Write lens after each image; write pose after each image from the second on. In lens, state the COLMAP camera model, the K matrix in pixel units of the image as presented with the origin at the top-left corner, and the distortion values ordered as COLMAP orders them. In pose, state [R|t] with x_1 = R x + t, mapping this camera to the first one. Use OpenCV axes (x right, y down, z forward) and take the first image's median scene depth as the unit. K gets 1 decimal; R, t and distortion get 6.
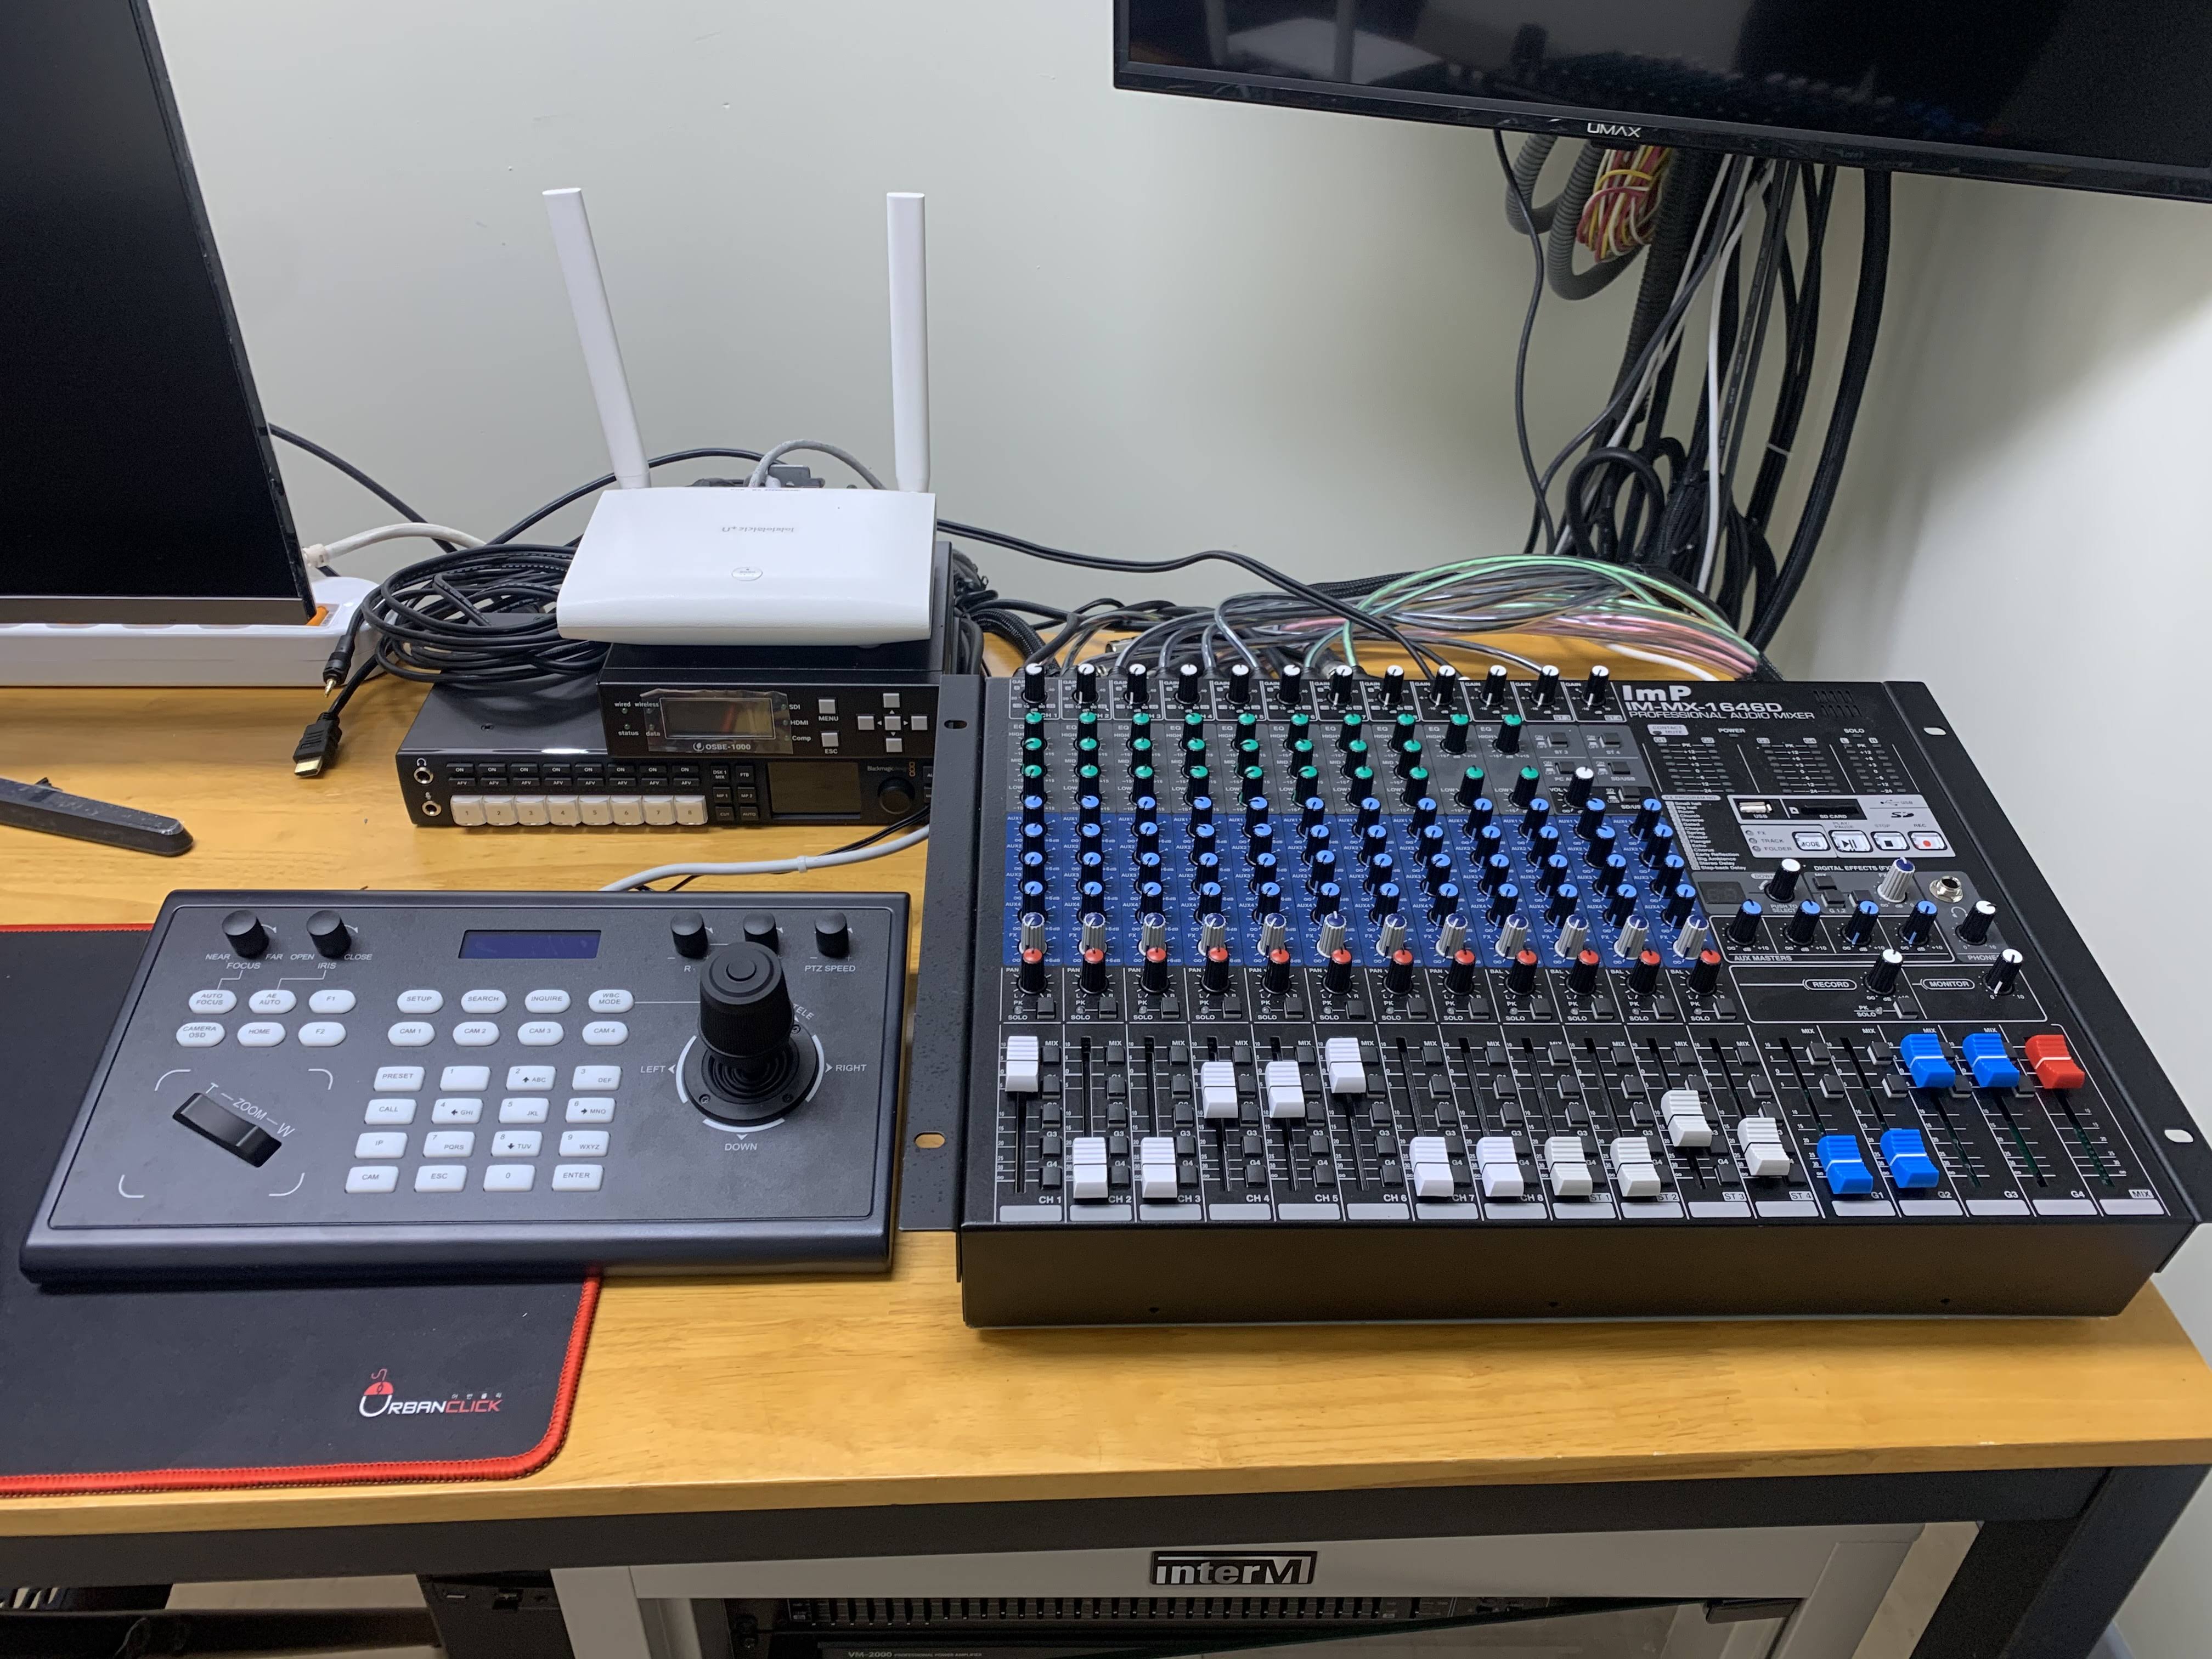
lens RADIAL K [[1695.9, 0, 1106.0], [0, 1695.9, 820.1], [0, 0, 1]] dist [0.055921, -0.068501]
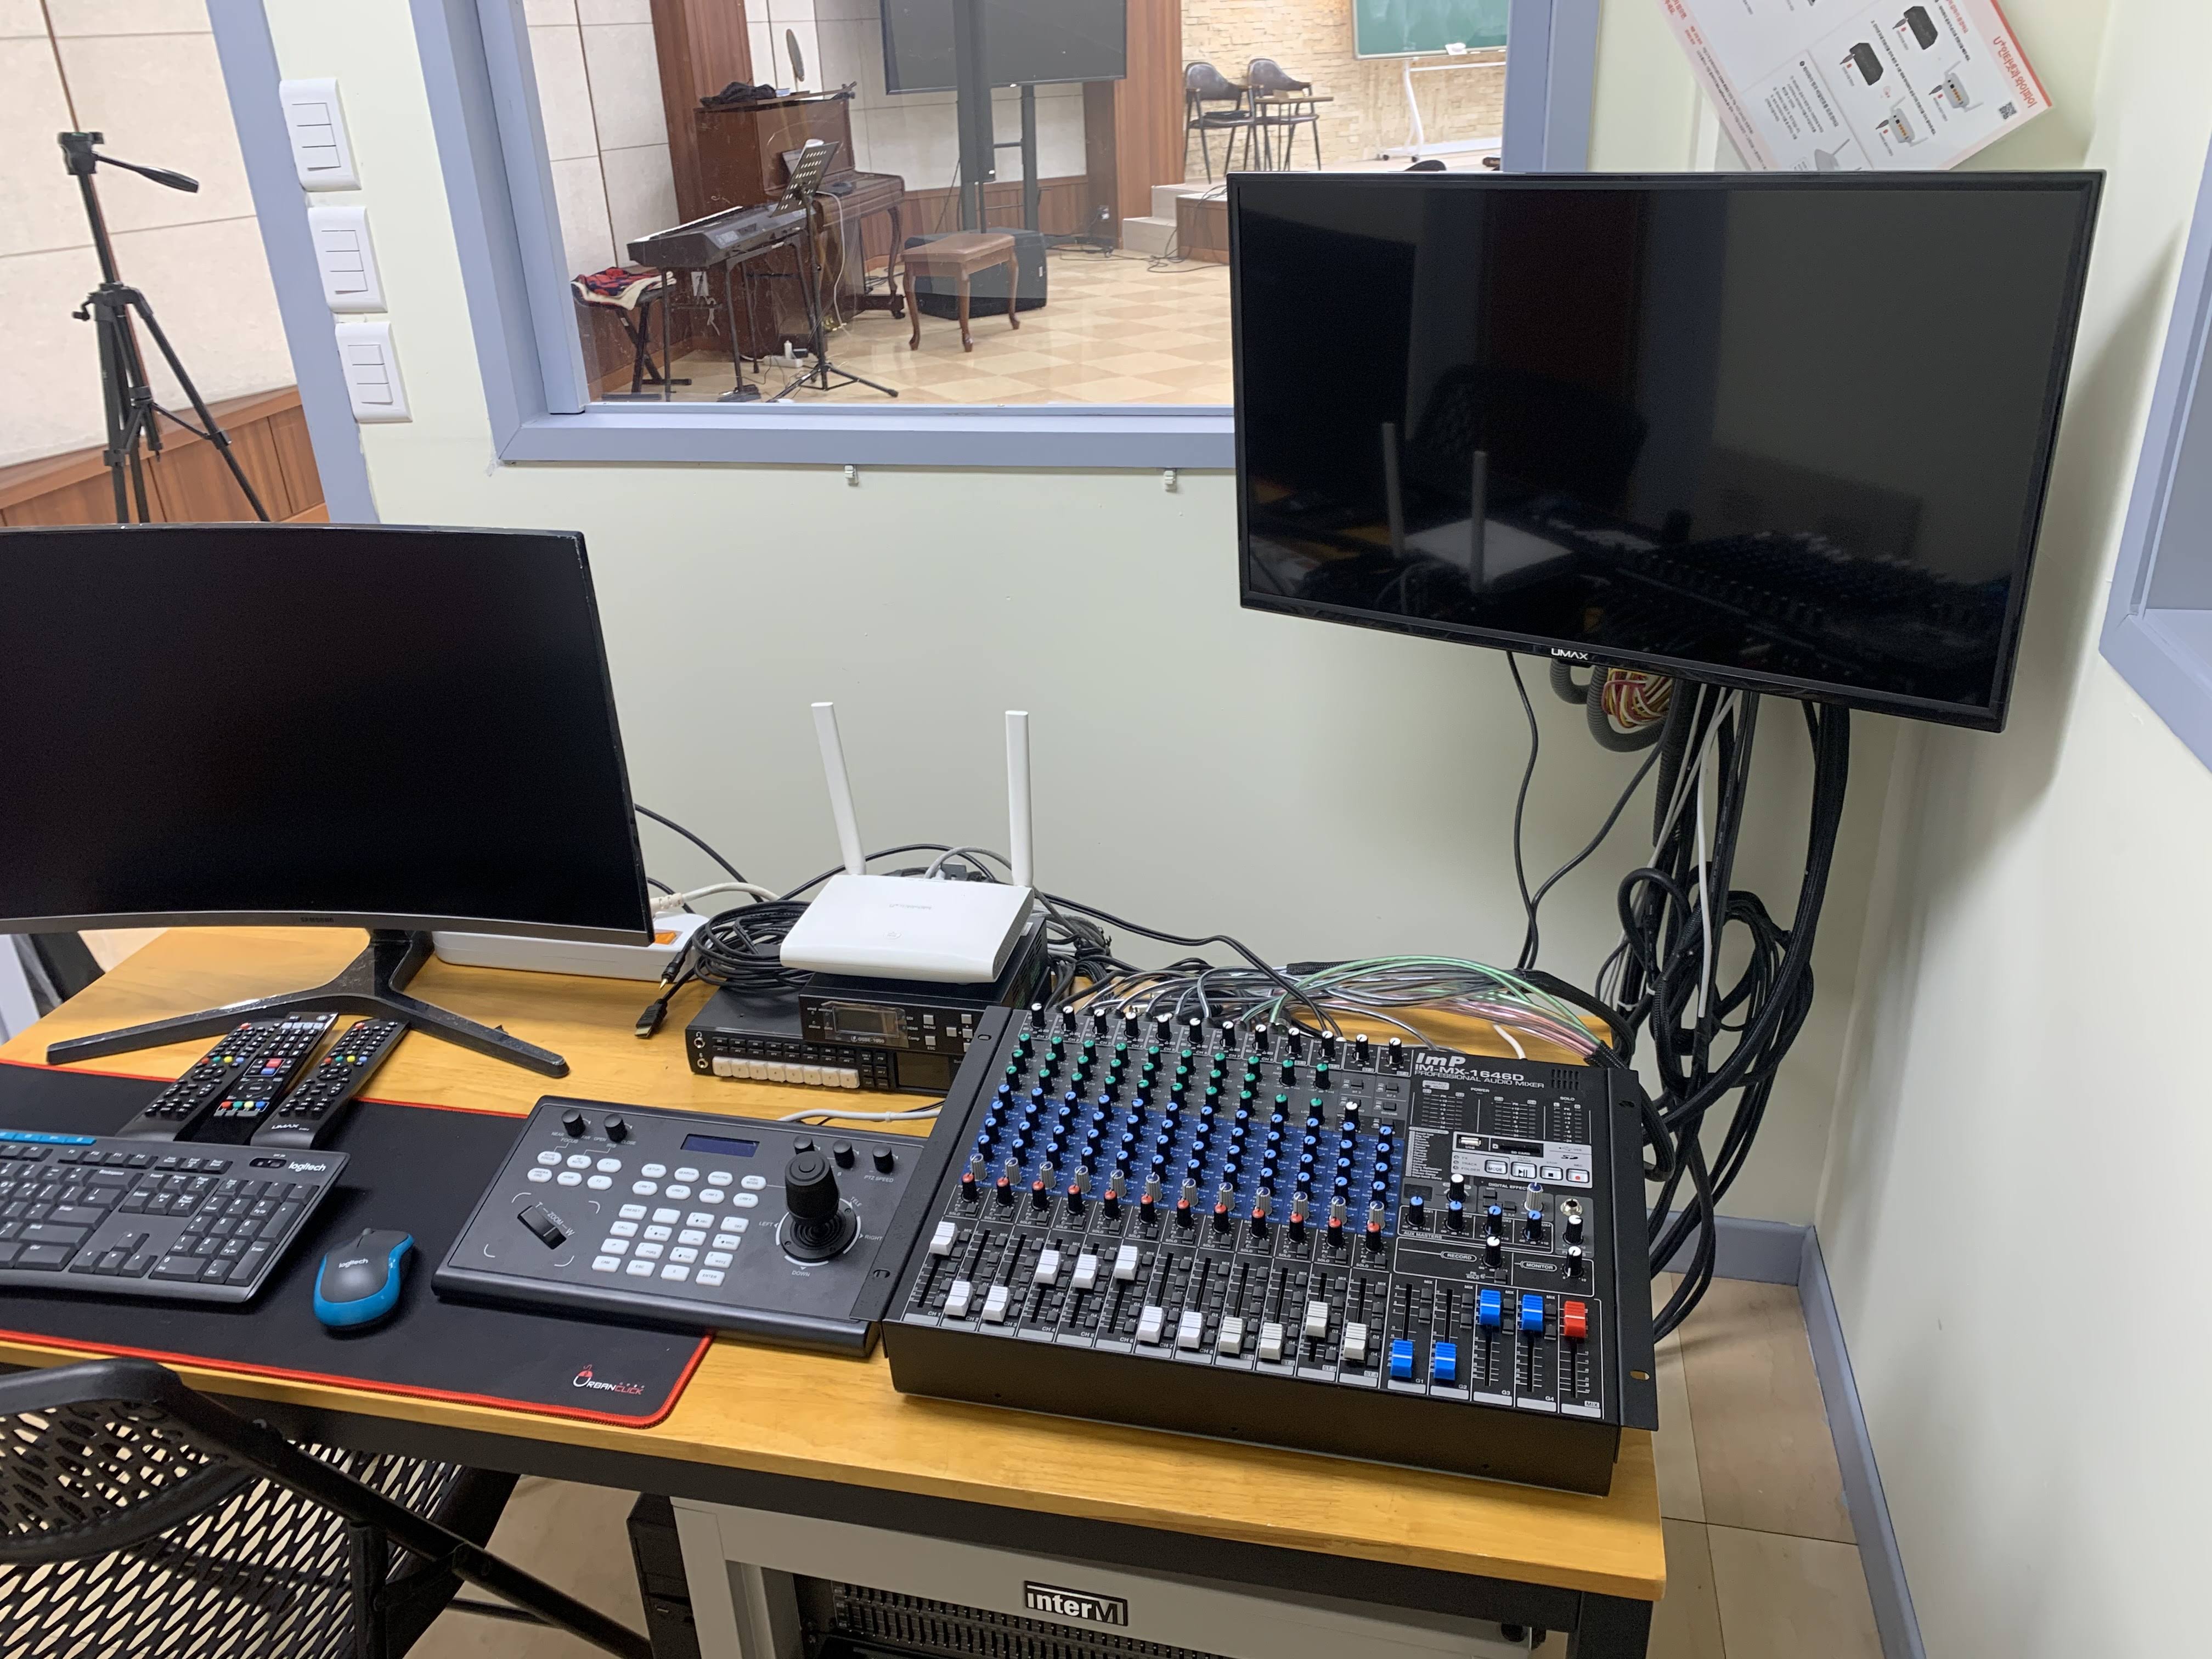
lens RADIAL K [[1695.9, 0, 1092.1], [0, 1695.9, 836.2], [0, 0, 1]] dist [0.055921, -0.068501]
pose [[0.961906, 0.056699, -0.267436, 0.495524], [-0.102398, 0.981766, -0.160156, 0.003433], [0.253479, 0.181440, 0.950173, -0.630891]]
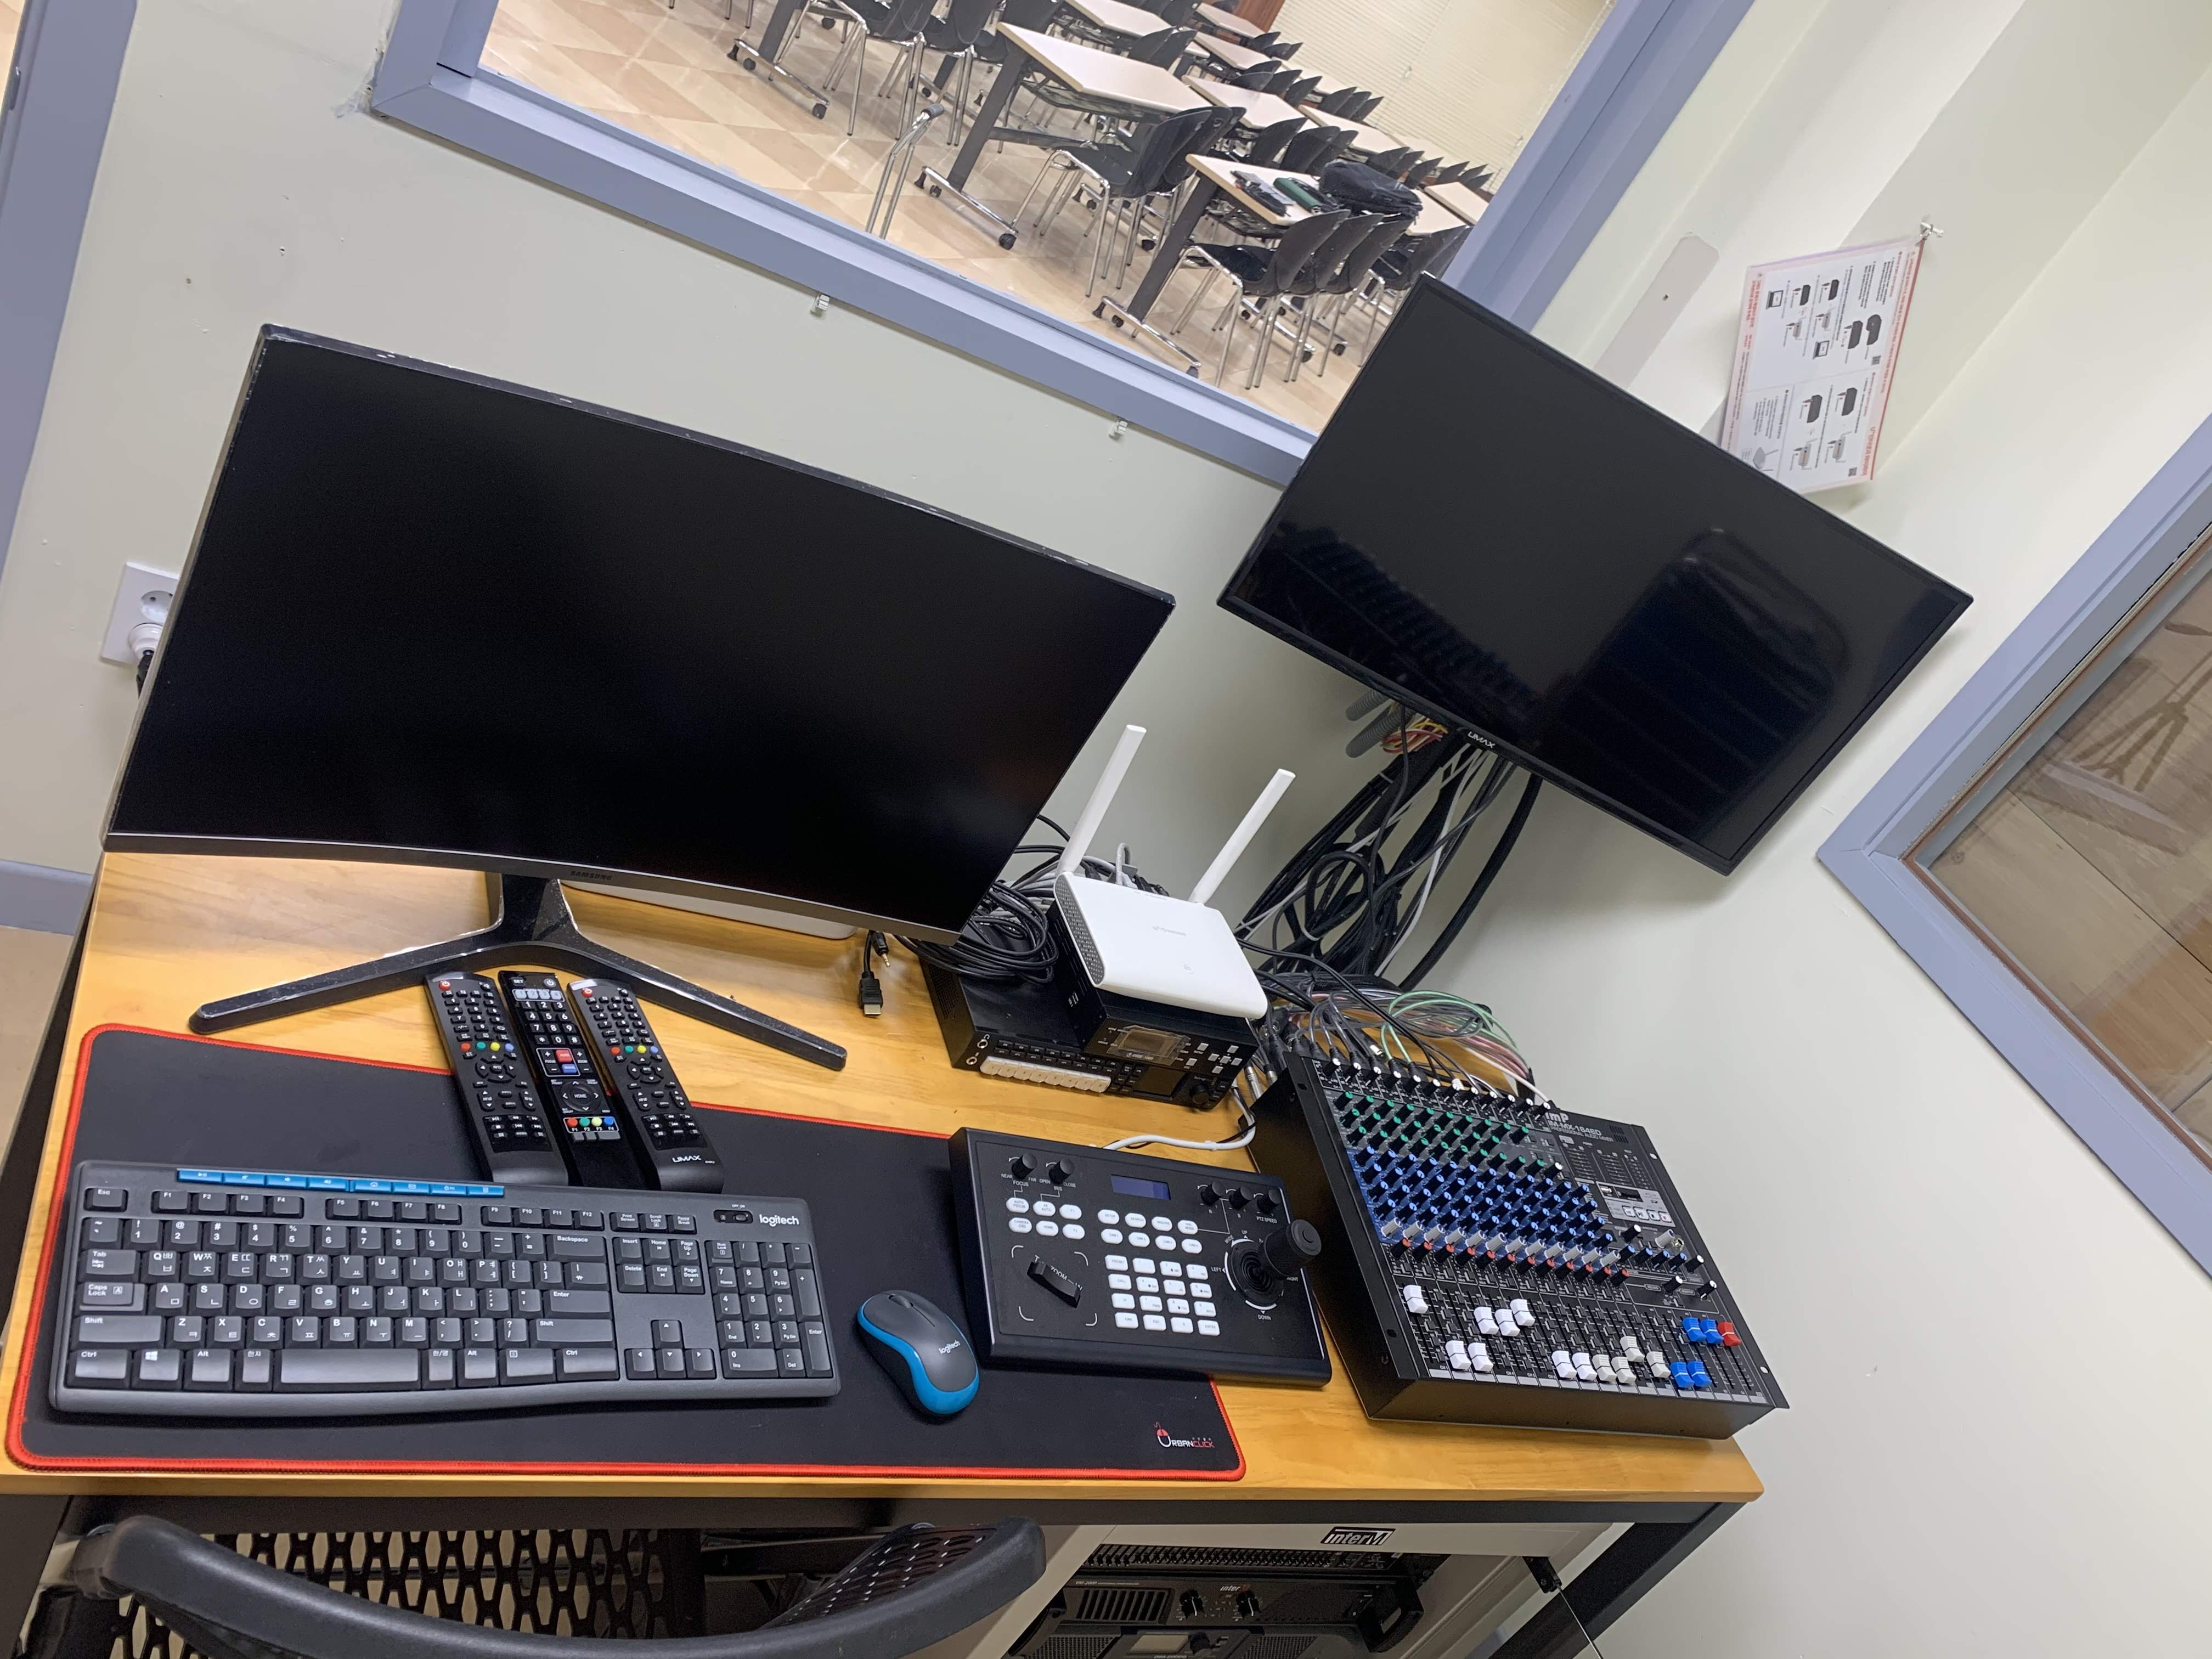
lens RADIAL K [[1695.9, 0, 1103.9], [0, 1695.9, 819.3], [0, 0, 1]] dist [0.055921, -0.068501]
pose [[0.847648, 0.225668, 0.480173, -1.441112], [-0.227170, 0.972249, -0.055909, -0.218276], [-0.479465, -0.061690, 0.875390, -0.614241]]
